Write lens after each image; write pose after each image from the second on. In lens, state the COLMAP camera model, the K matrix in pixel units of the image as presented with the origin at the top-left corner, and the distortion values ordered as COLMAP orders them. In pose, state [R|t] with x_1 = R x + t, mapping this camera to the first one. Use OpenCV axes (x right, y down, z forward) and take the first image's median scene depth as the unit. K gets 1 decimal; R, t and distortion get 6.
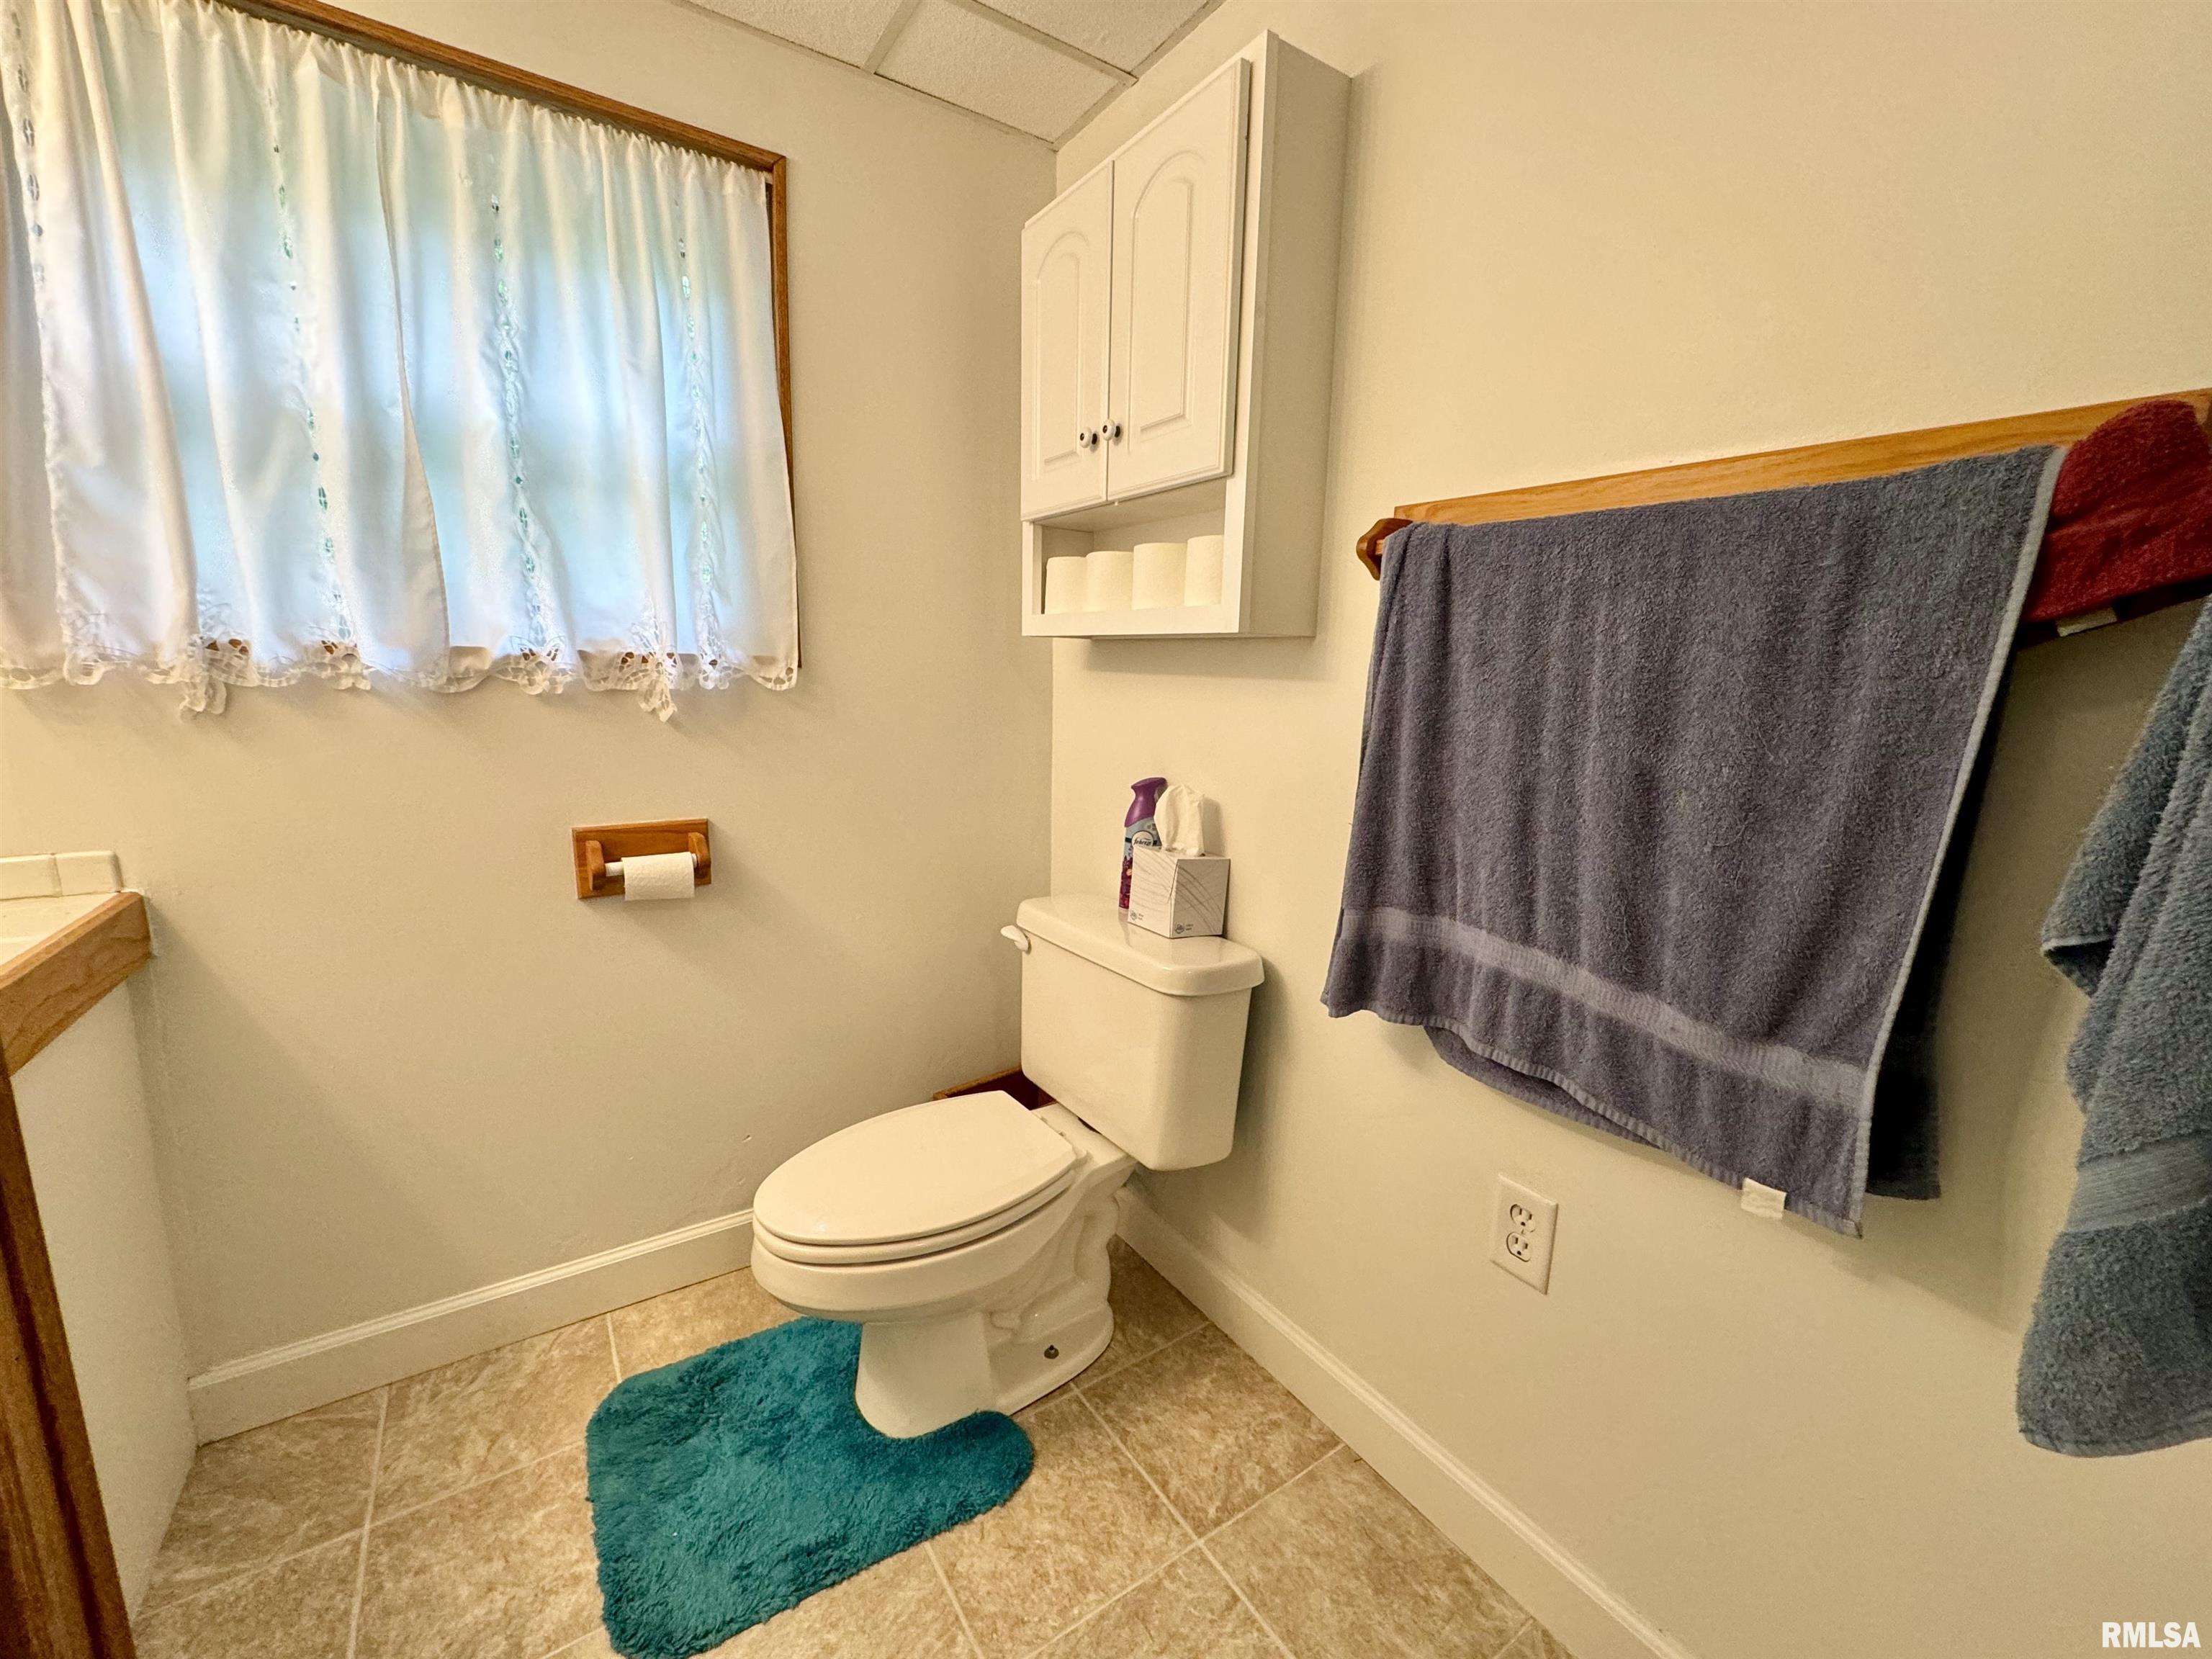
lens RADIAL K [[896.7, 0, 1107.0], [0, 896.7, 829.2], [0, 0, 1]] dist [-0.003502, 0.000575]
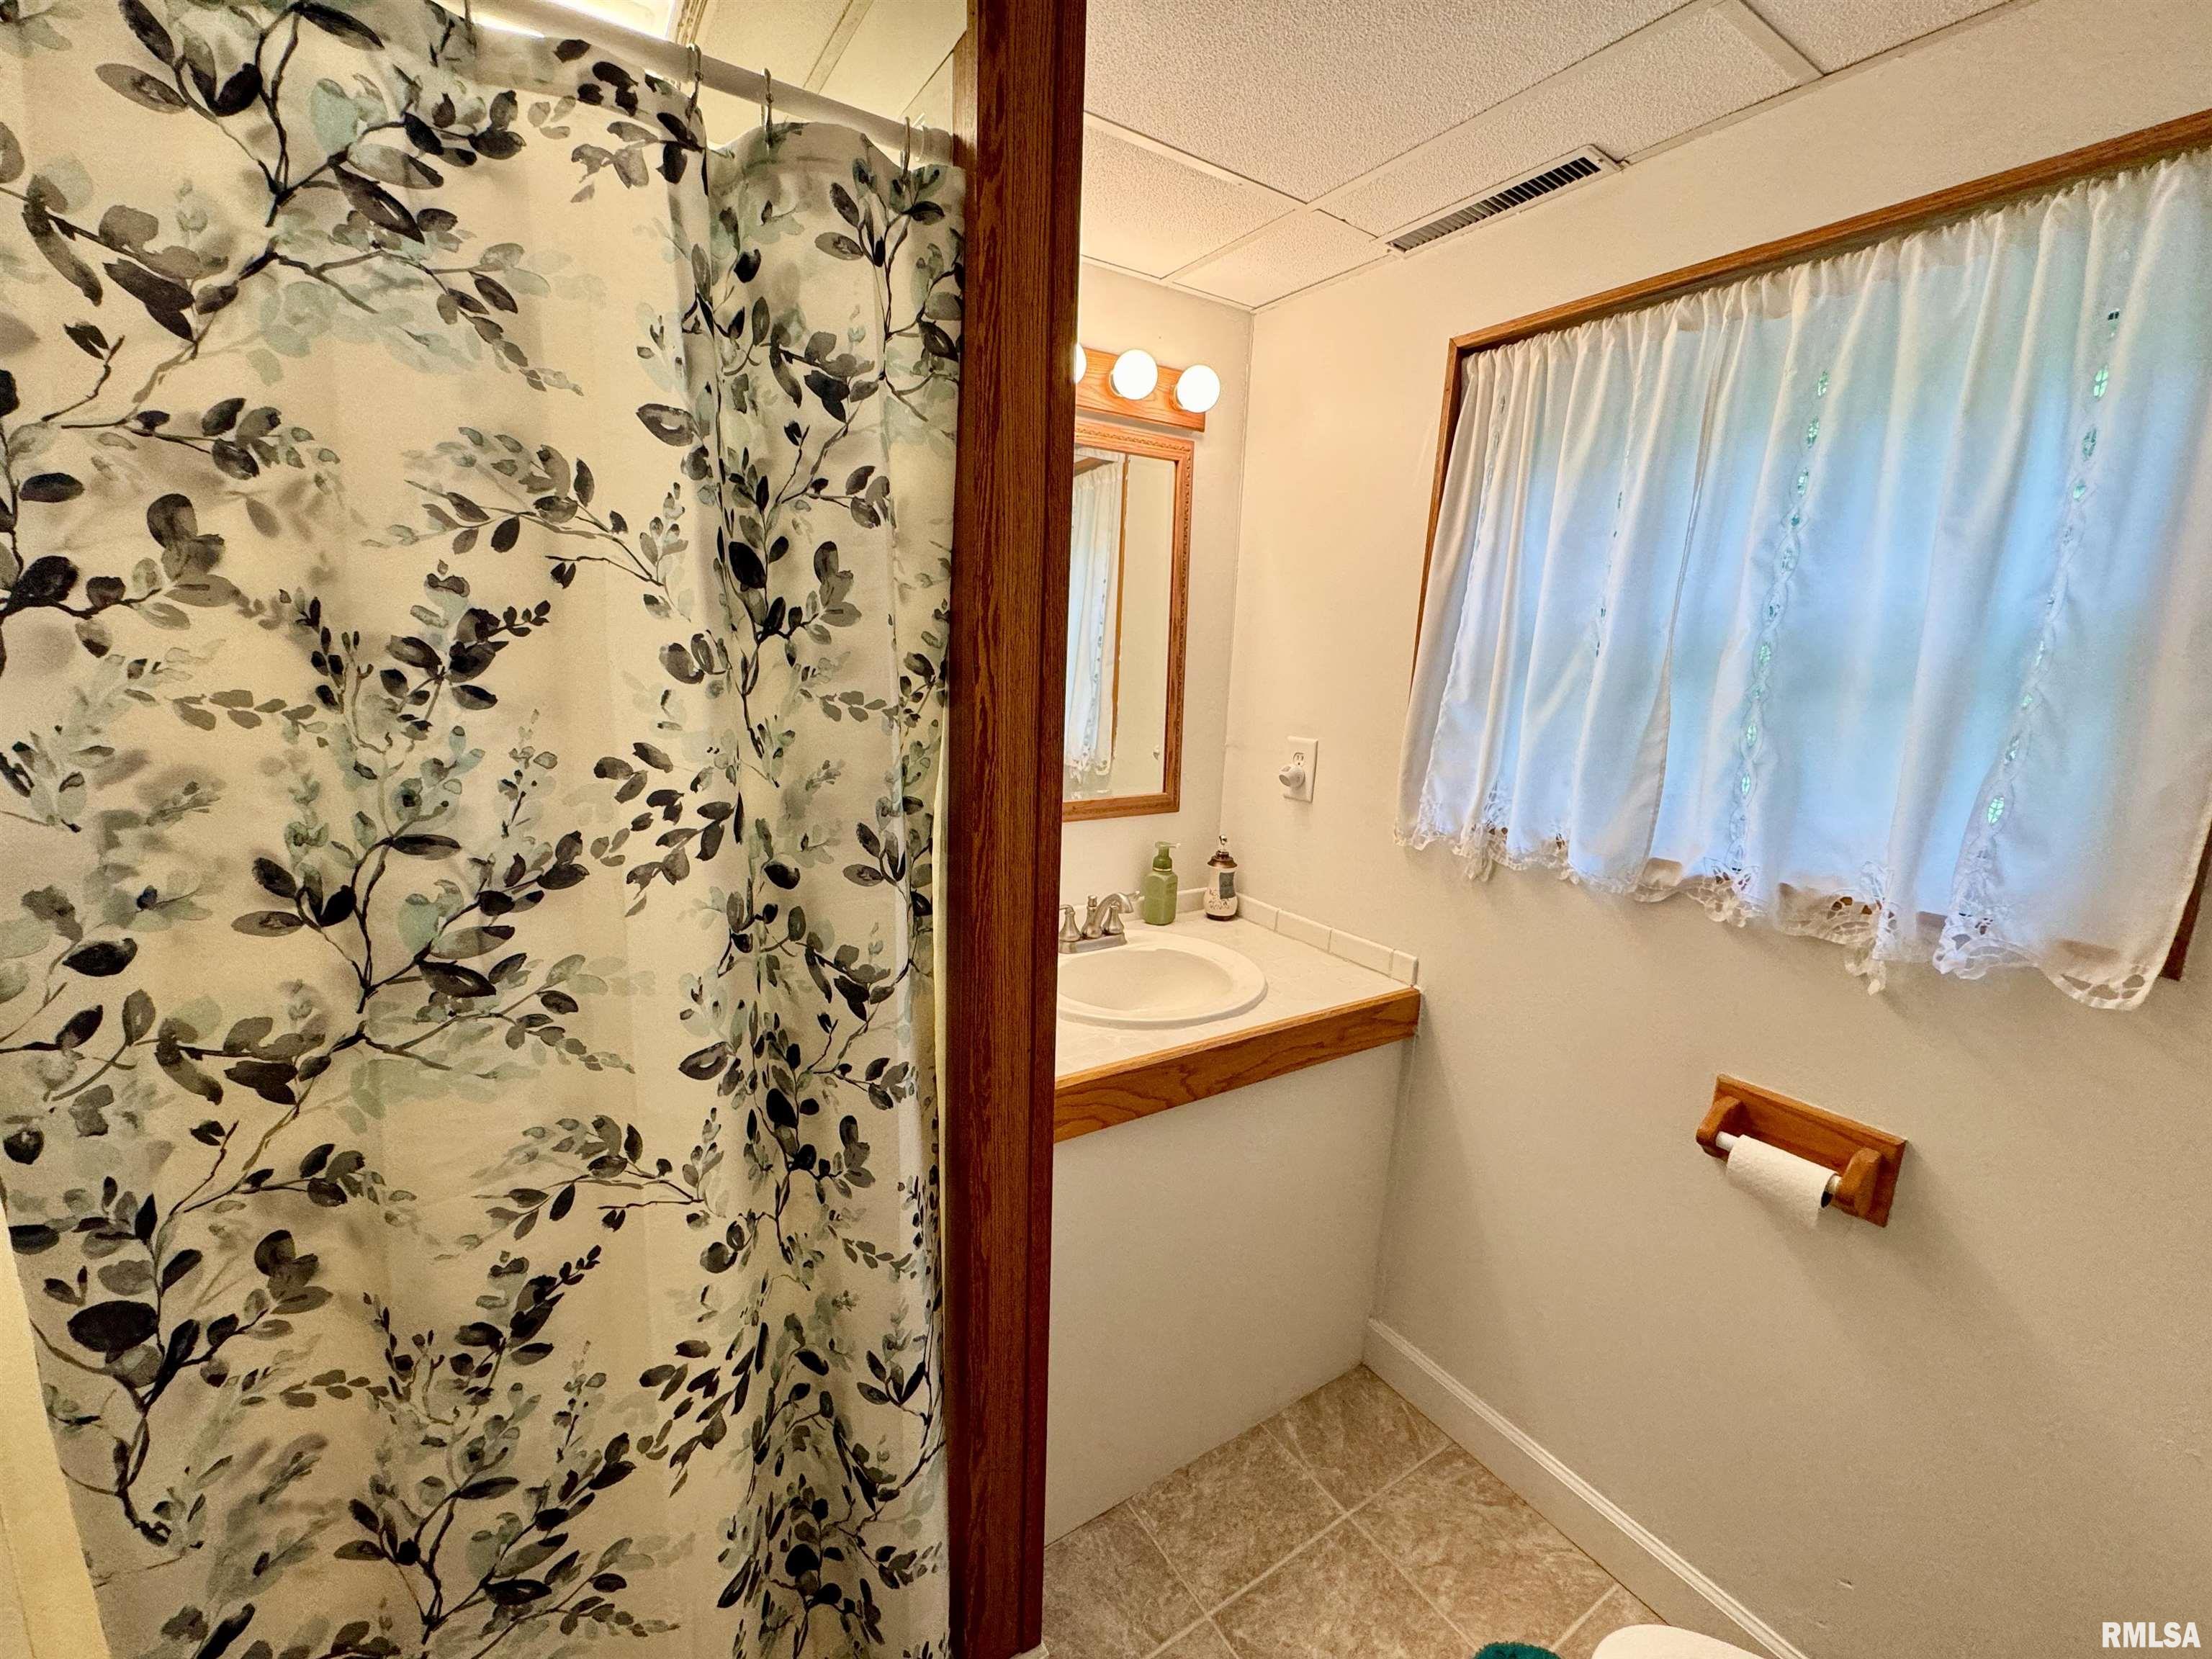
lens RADIAL K [[896.7, 0, 1104.1], [0, 896.7, 829.5], [0, 0, 1]] dist [-0.003502, 0.000575]
pose [[-0.014262, 0.166100, -0.986006, 0.252778], [-0.211475, 0.963298, 0.165333, -0.275684], [0.977279, 0.210874, 0.021387, 0.389128]]
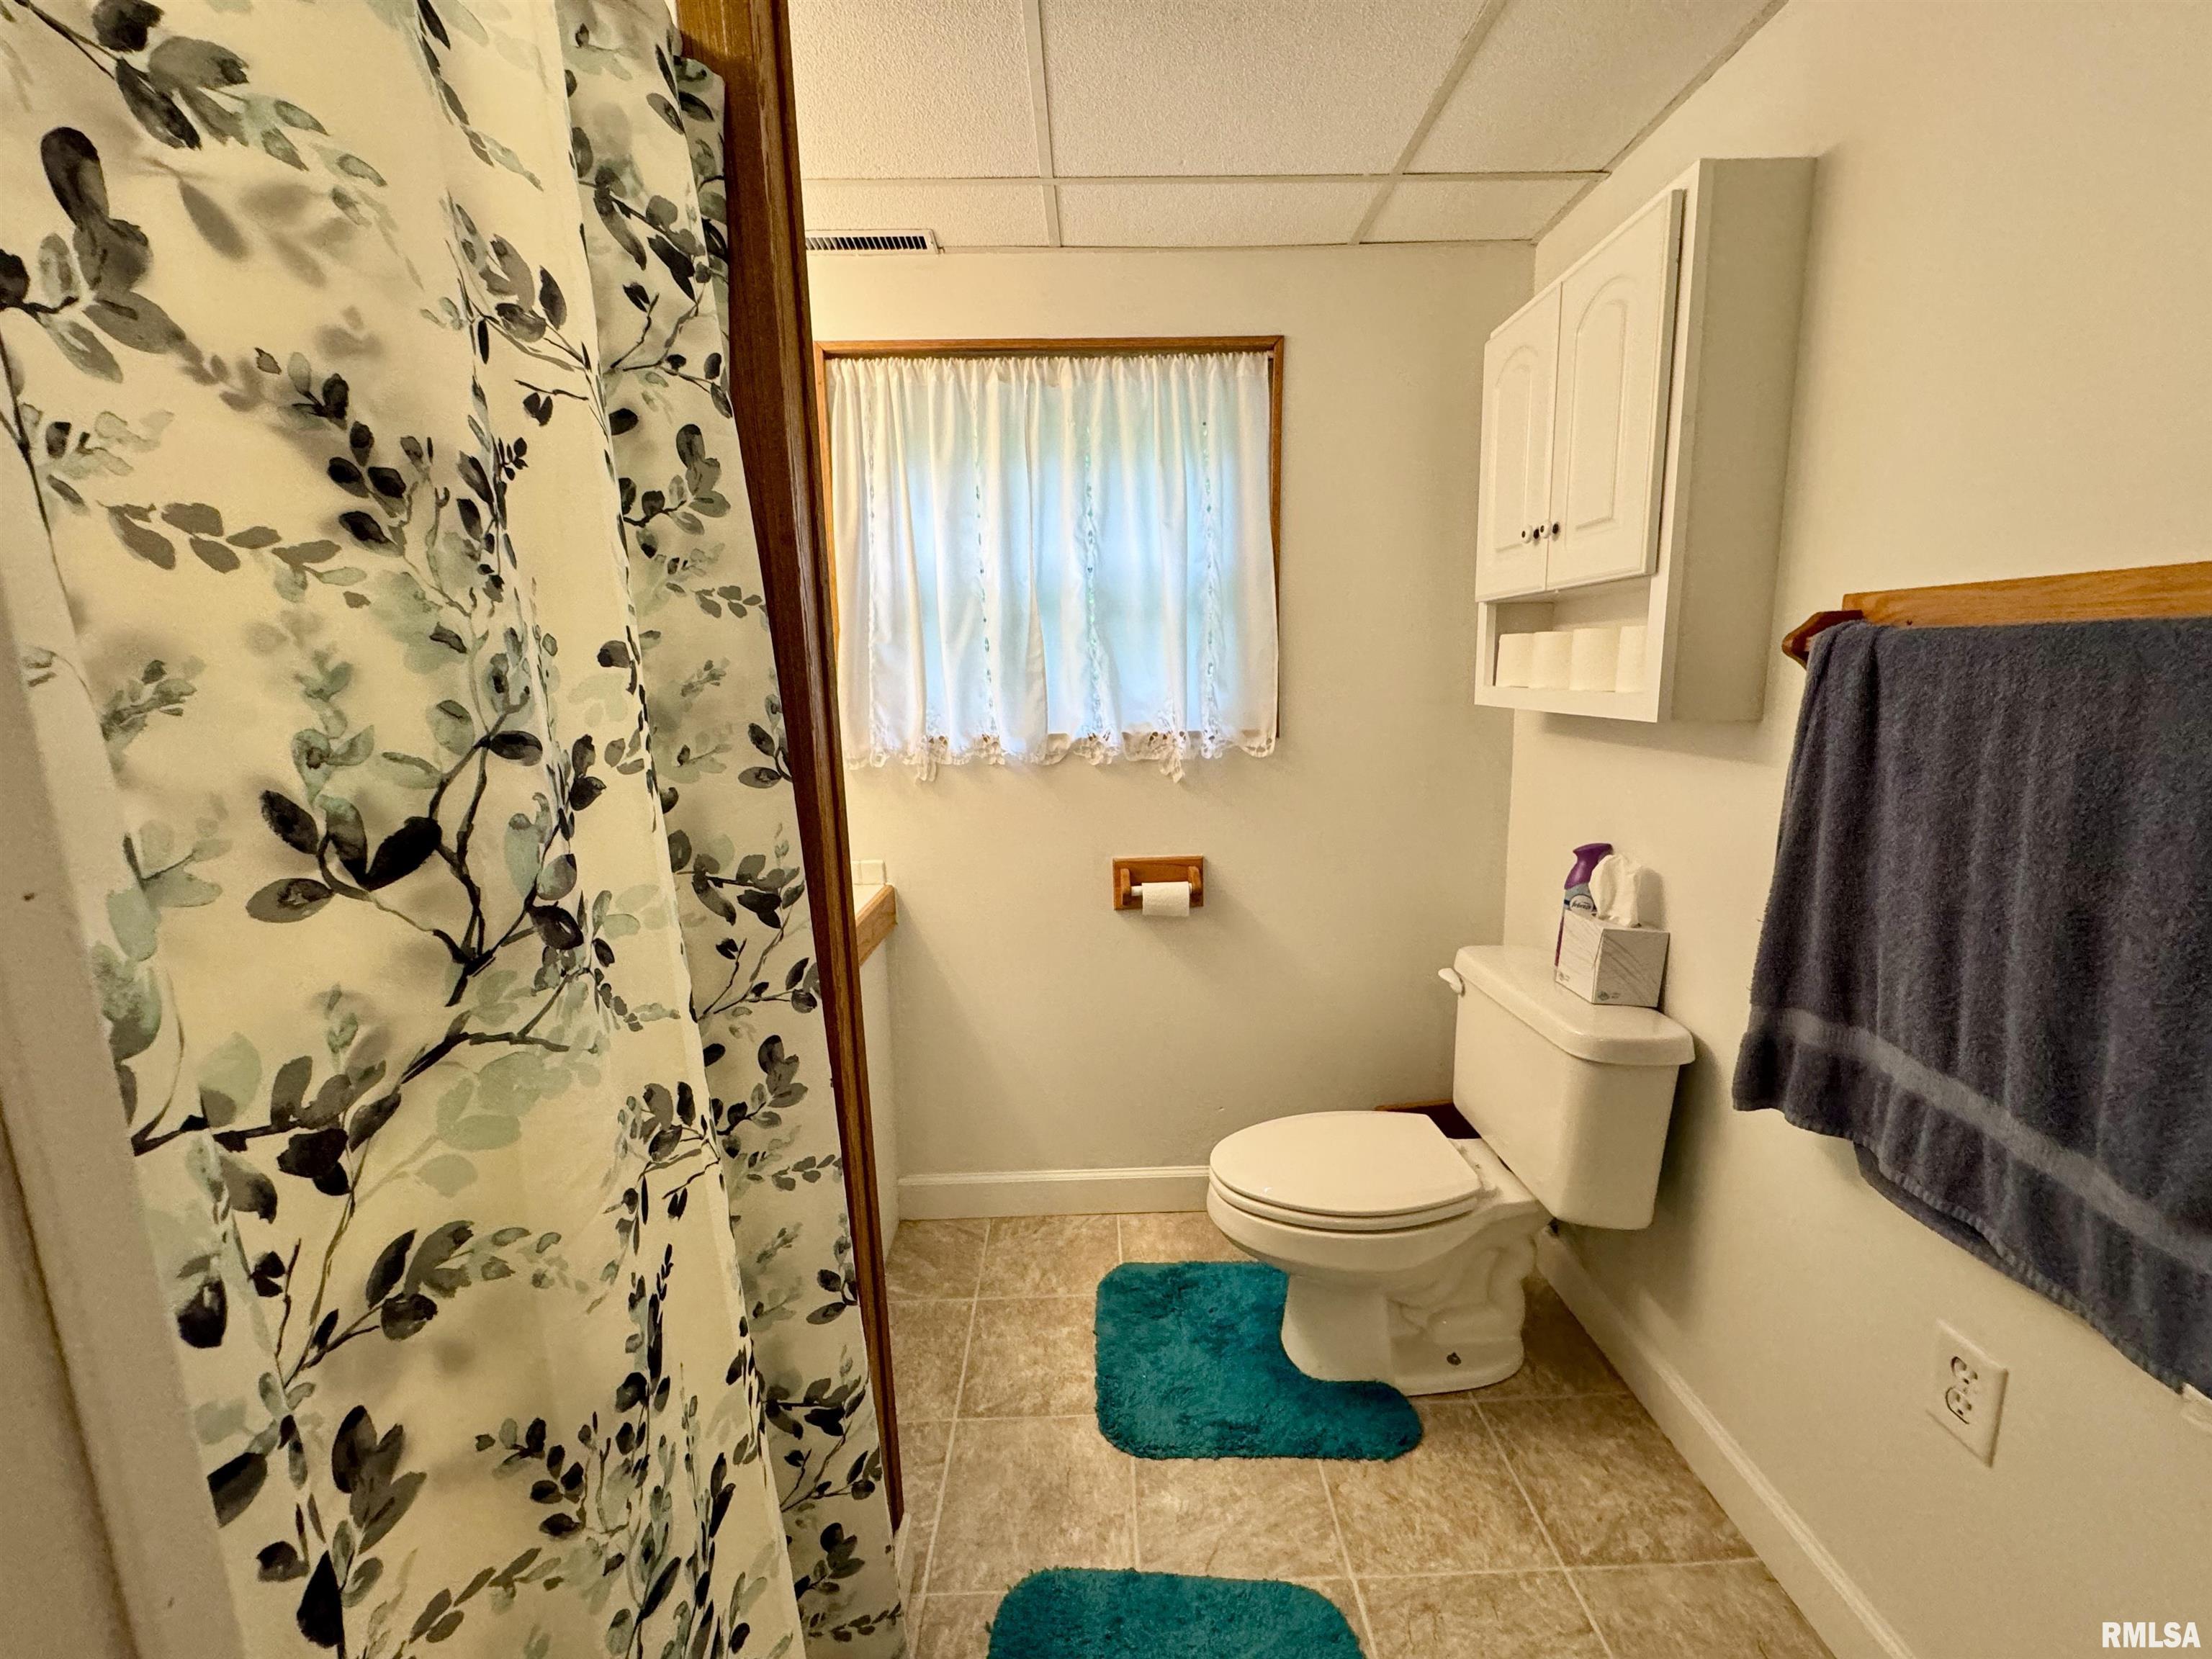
lens RADIAL K [[896.7, 0, 1105.3], [0, 896.7, 830.5], [0, 0, 1]] dist [-0.003502, 0.000575]
pose [[0.838805, 0.049043, -0.542219, 0.165035], [-0.051219, 0.998626, 0.011090, -0.067279], [0.542018, 0.018469, 0.840164, -0.201132]]
